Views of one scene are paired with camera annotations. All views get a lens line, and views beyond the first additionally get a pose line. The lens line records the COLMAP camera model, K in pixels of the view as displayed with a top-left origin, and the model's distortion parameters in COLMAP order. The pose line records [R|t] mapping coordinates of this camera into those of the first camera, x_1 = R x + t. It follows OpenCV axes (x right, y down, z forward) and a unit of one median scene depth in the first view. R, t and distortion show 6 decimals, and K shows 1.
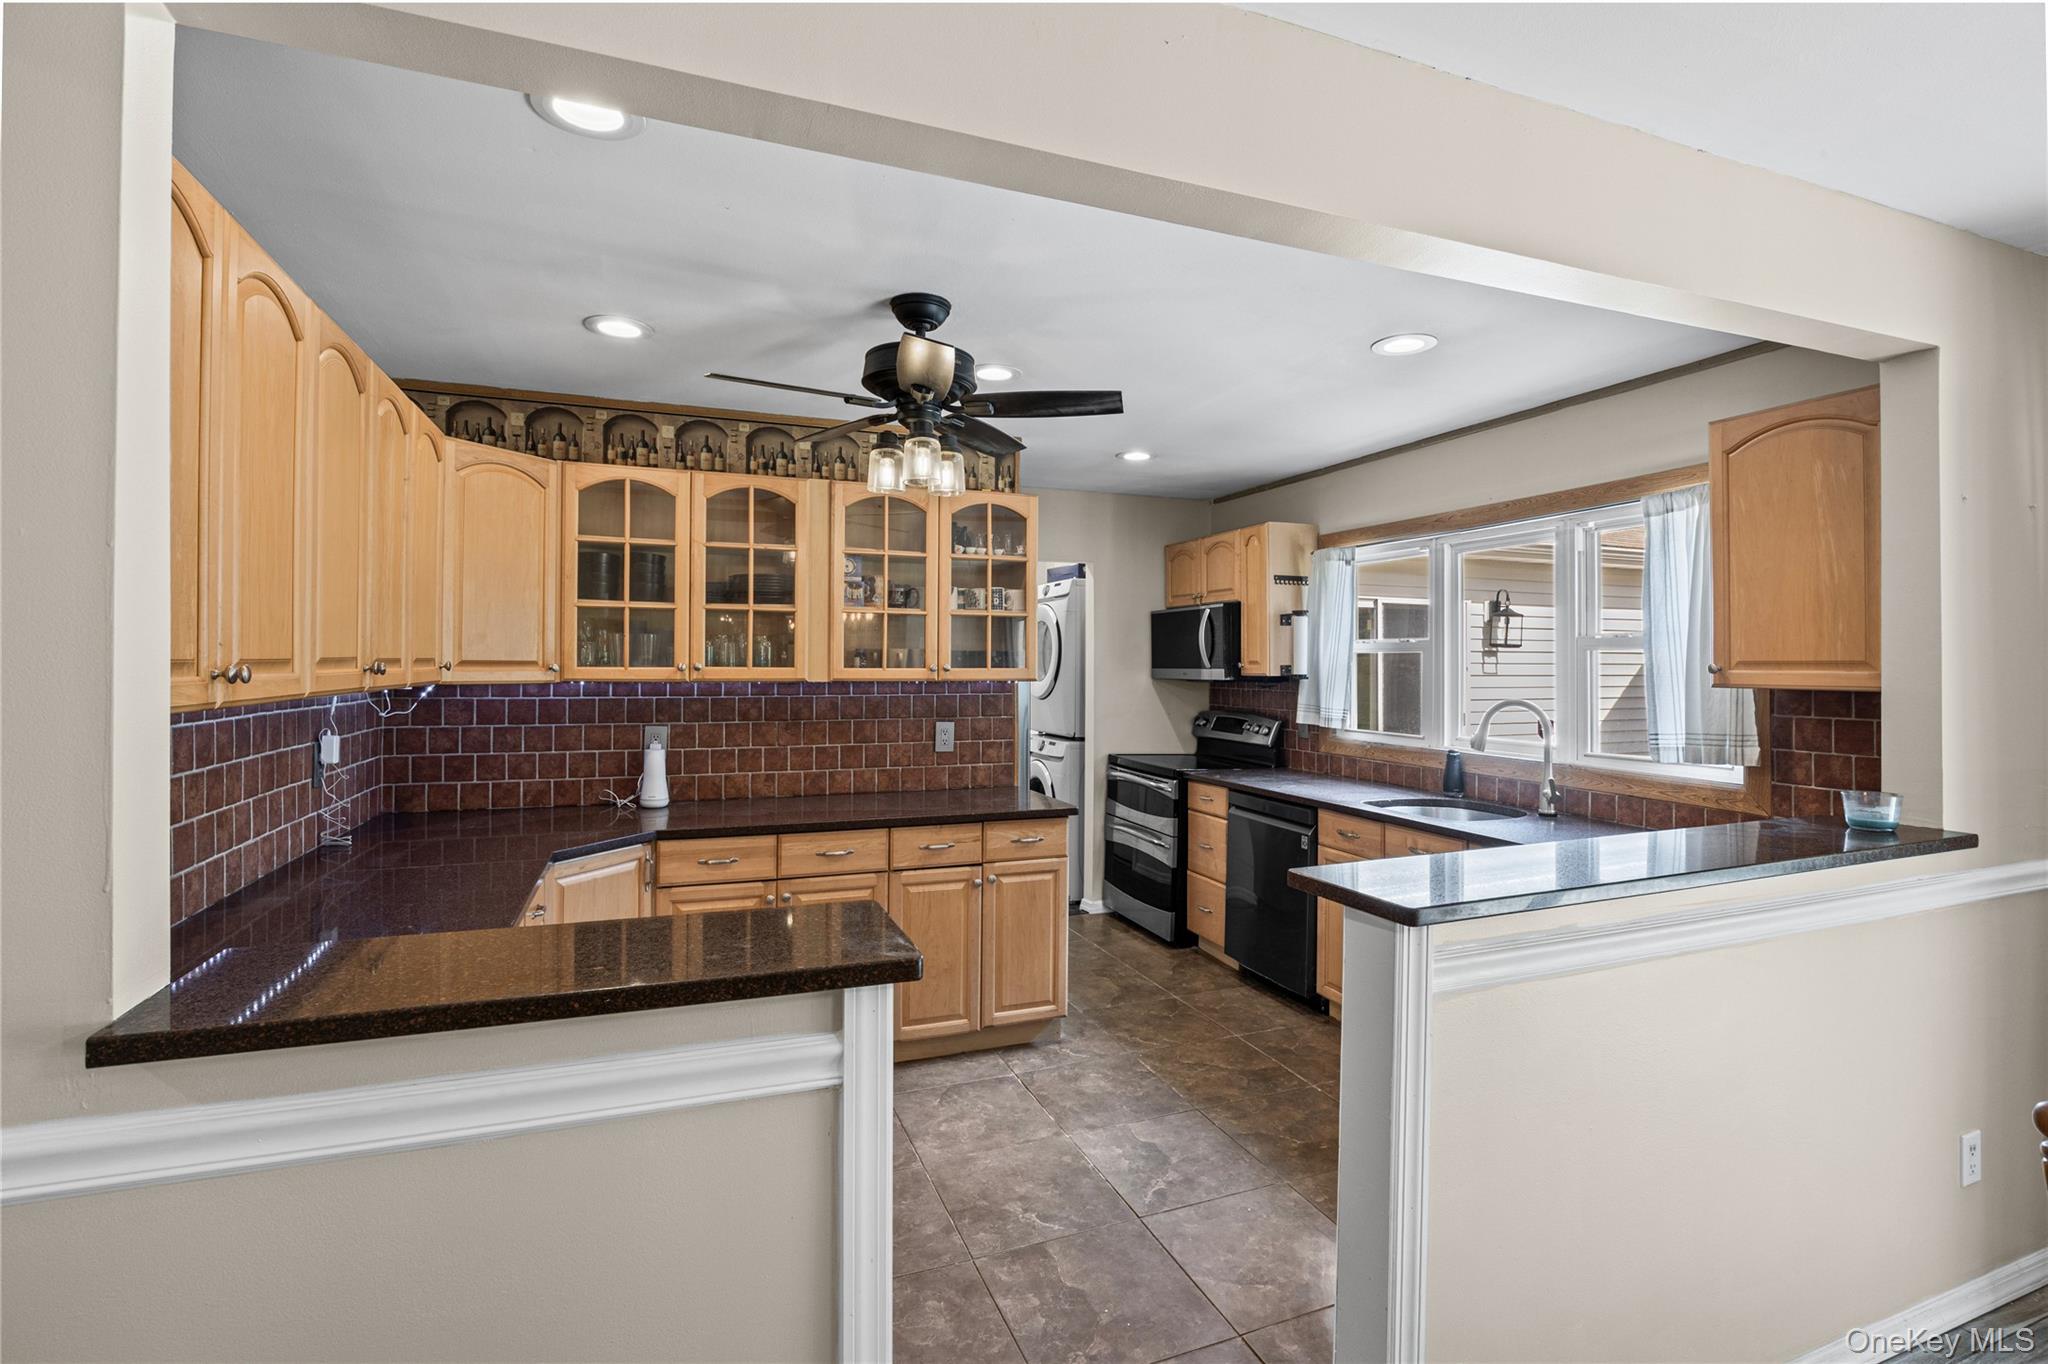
lens RADIAL K [[938.3, 0, 1027.0], [0, 938.3, 659.6], [0, 0, 1]] dist [-0.011092, 0.000632]
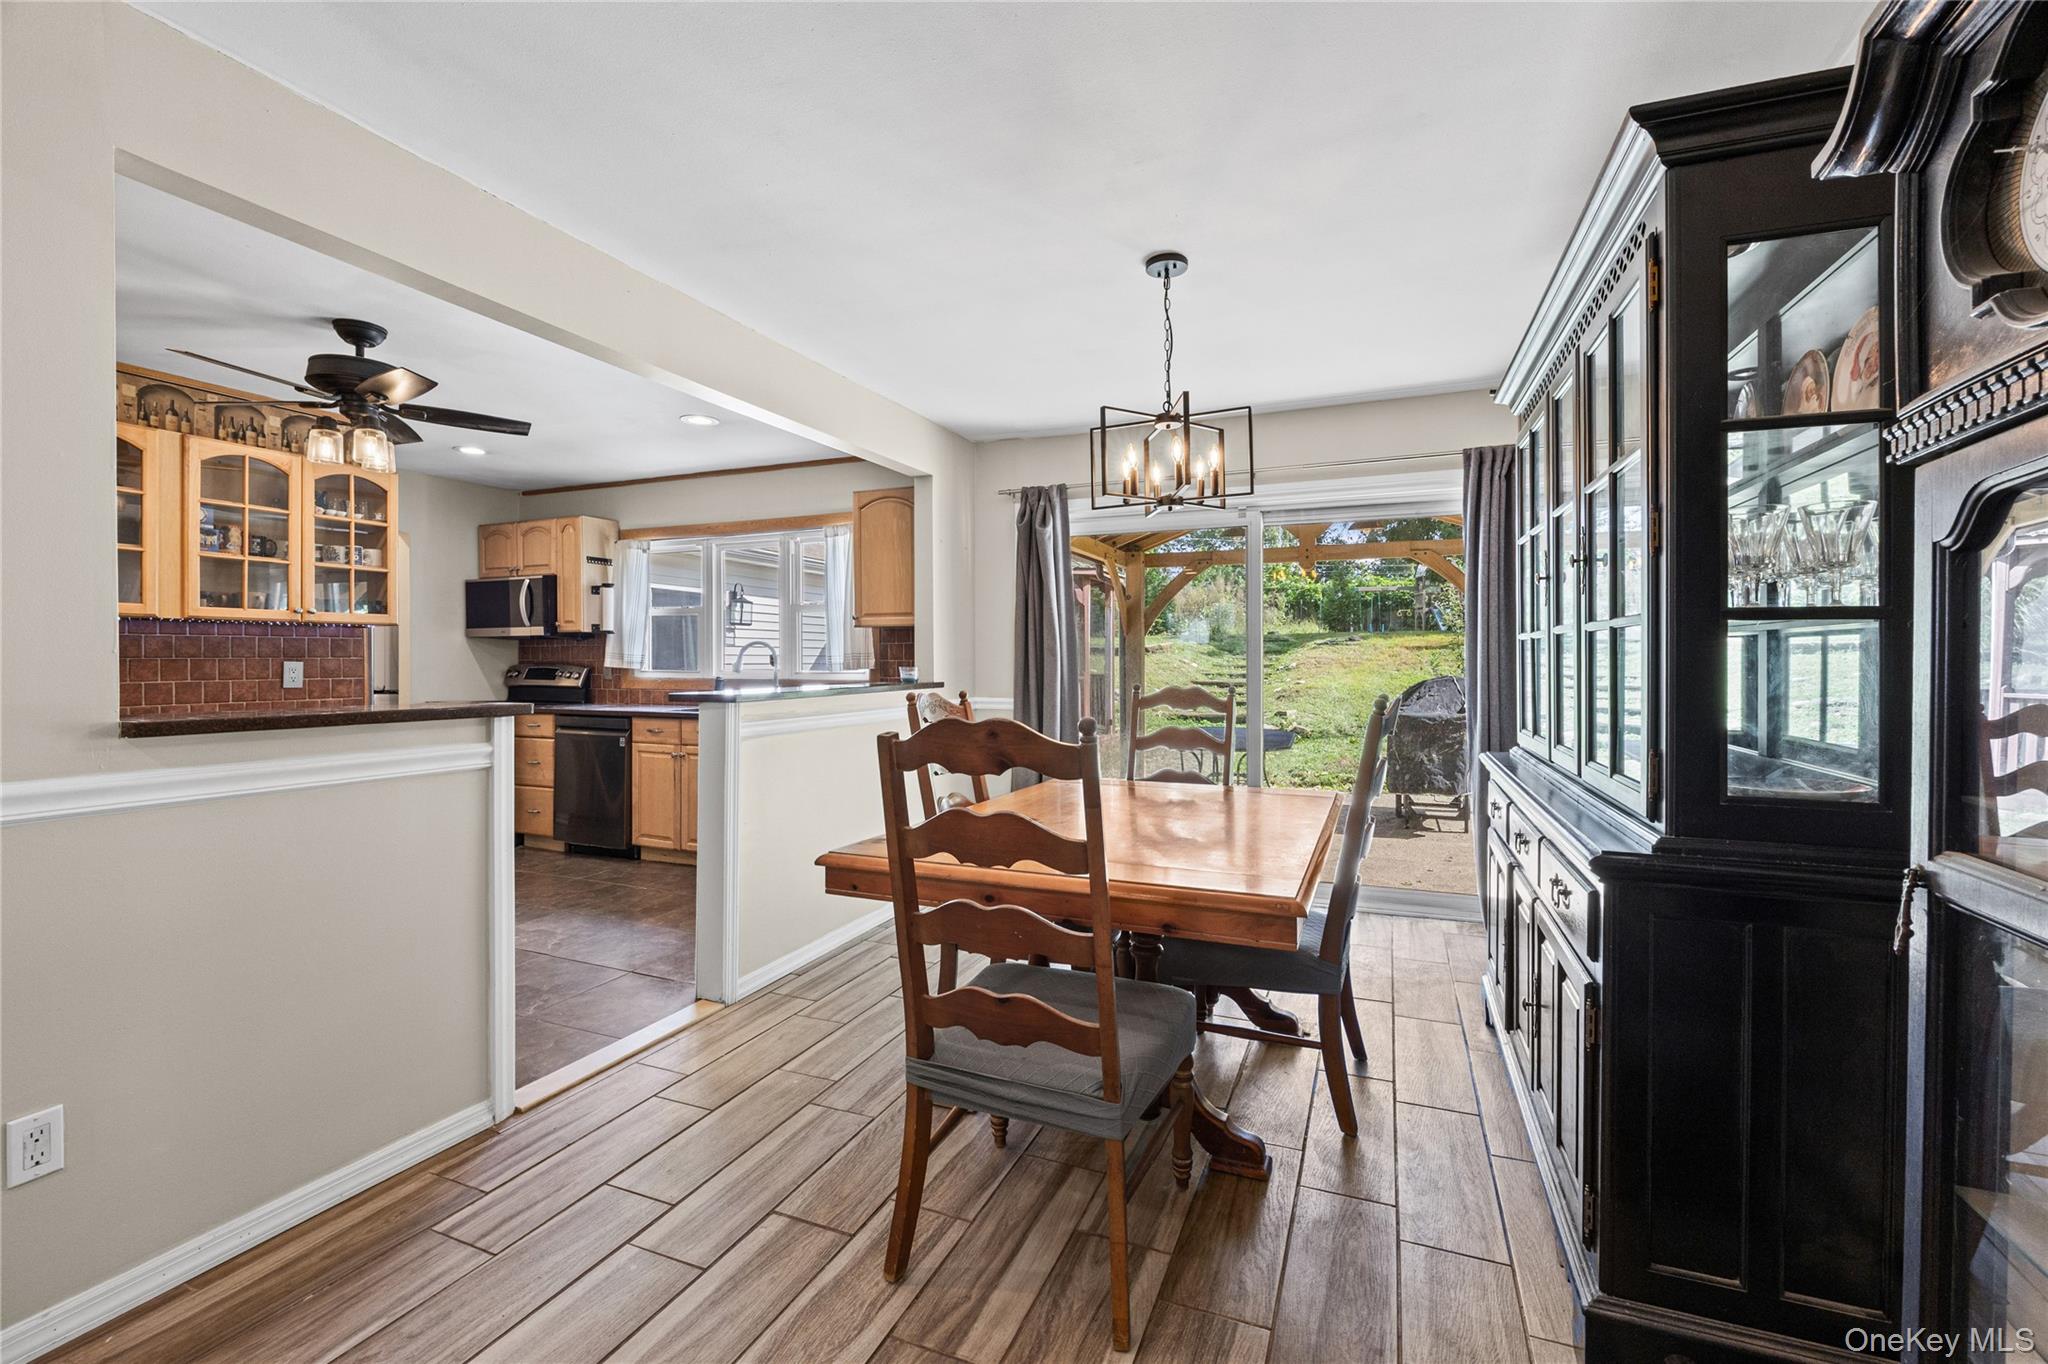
lens RADIAL K [[867.0, 0, 1027.7], [0, 867.0, 664.5], [0, 0, 1]] dist [-0.012997, -0.000255]
pose [[0.691662, -0.008721, 0.722169, -0.249861], [0.001192, 0.999940, 0.010933, 0.067079], [-0.722220, -0.006702, 0.691631, -0.397400]]
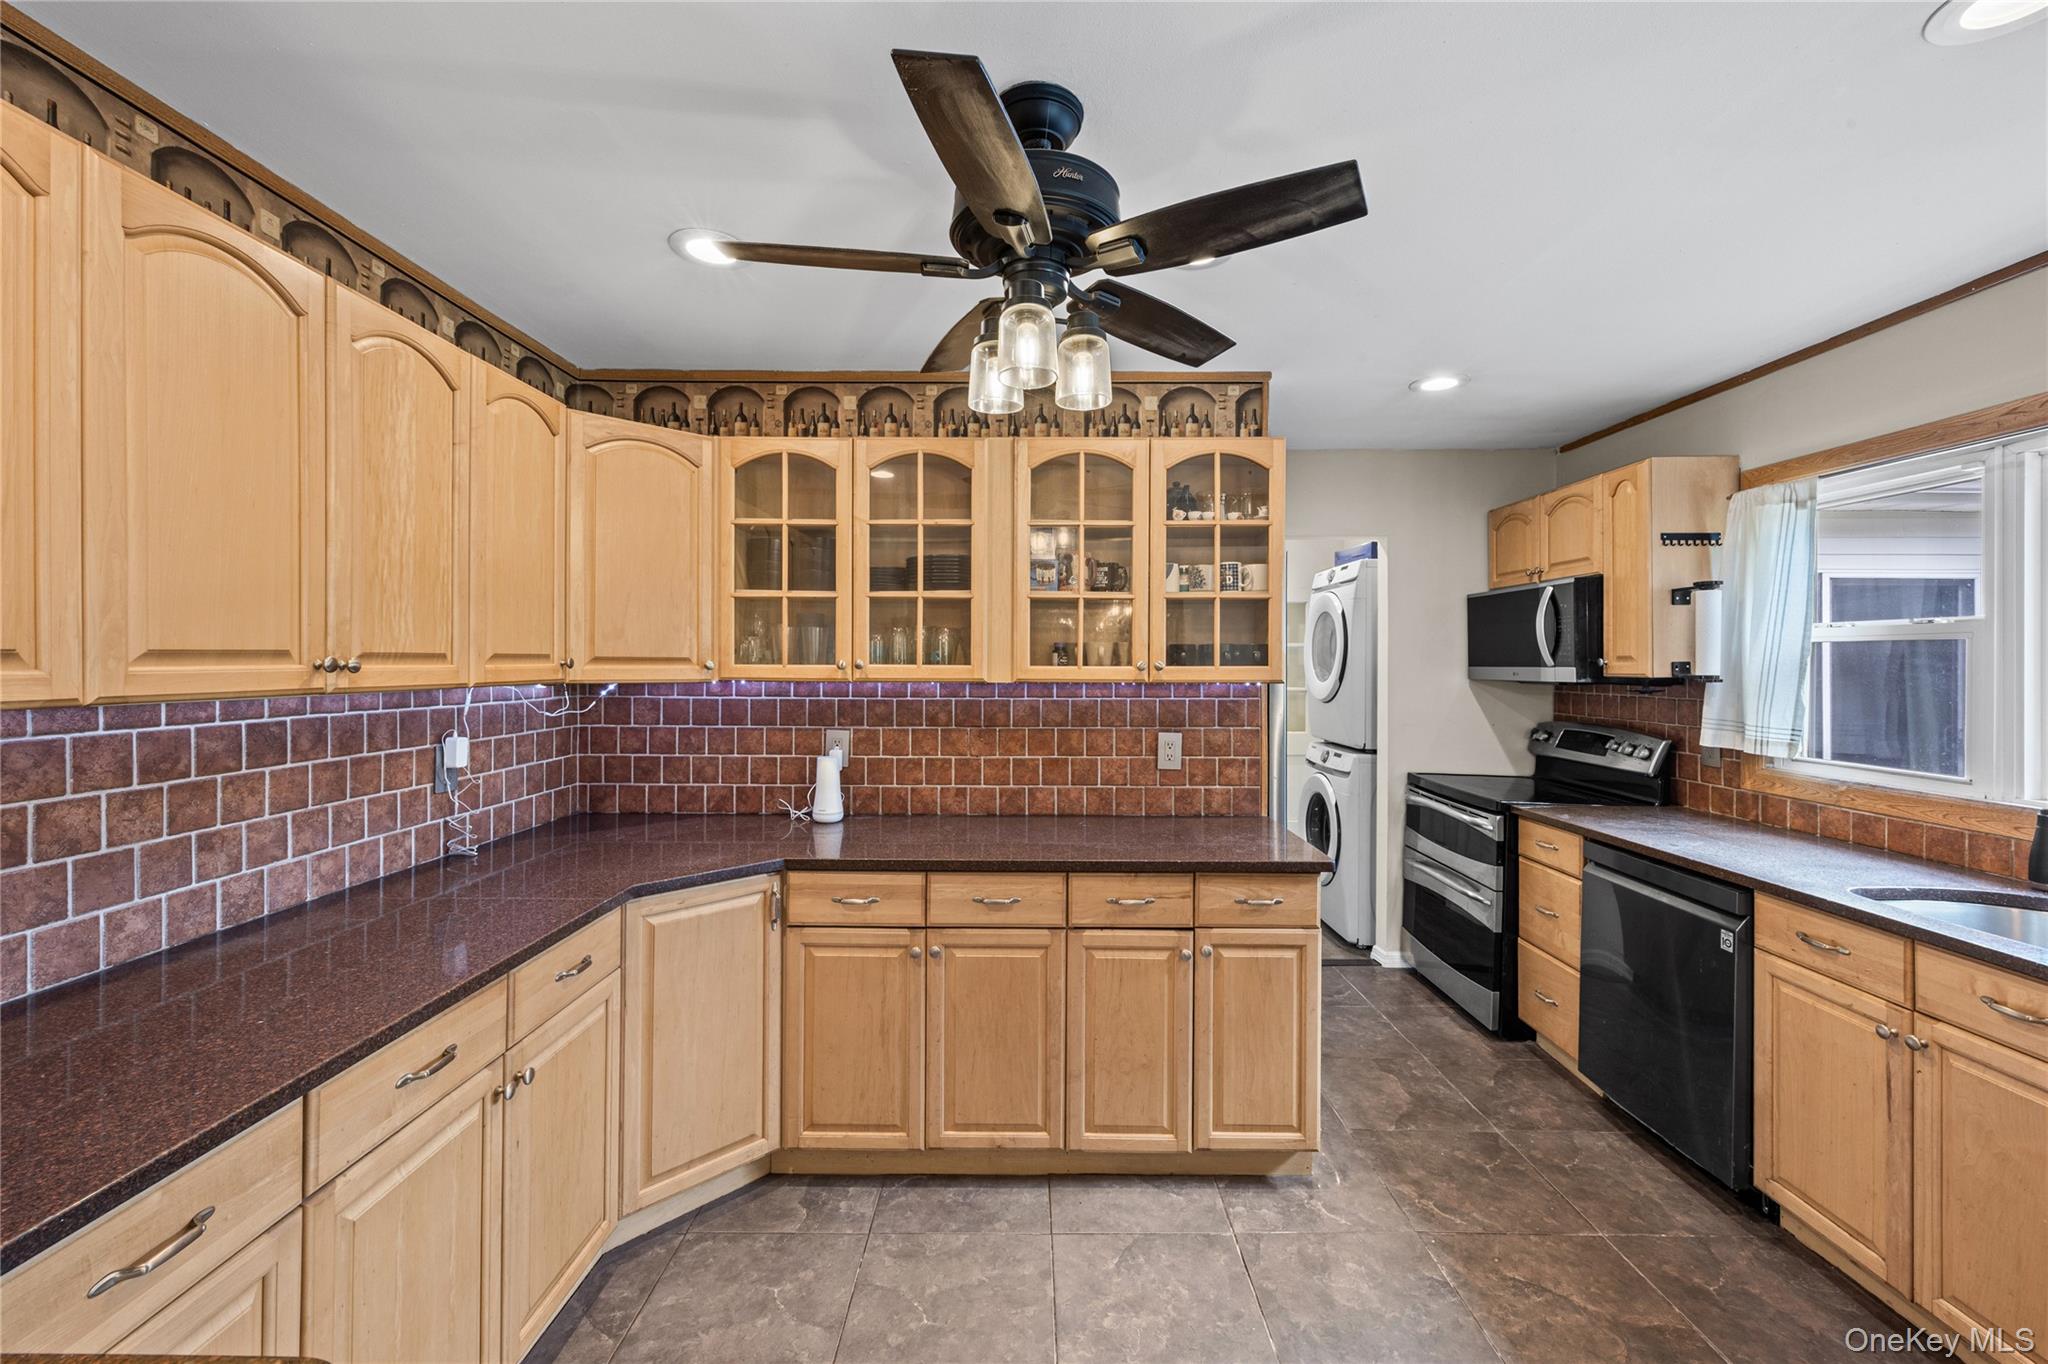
lens RADIAL K [[828.5, 0, 1031.6], [0, 828.5, 663.4], [0, 0, 1]] dist [0.011778, 0.000285]
pose [[0.931343, -0.001059, -0.364141, 0.069334], [0.002775, 0.999987, 0.004190, 0.003930], [0.364132, -0.004913, 0.931334, 0.325688]]
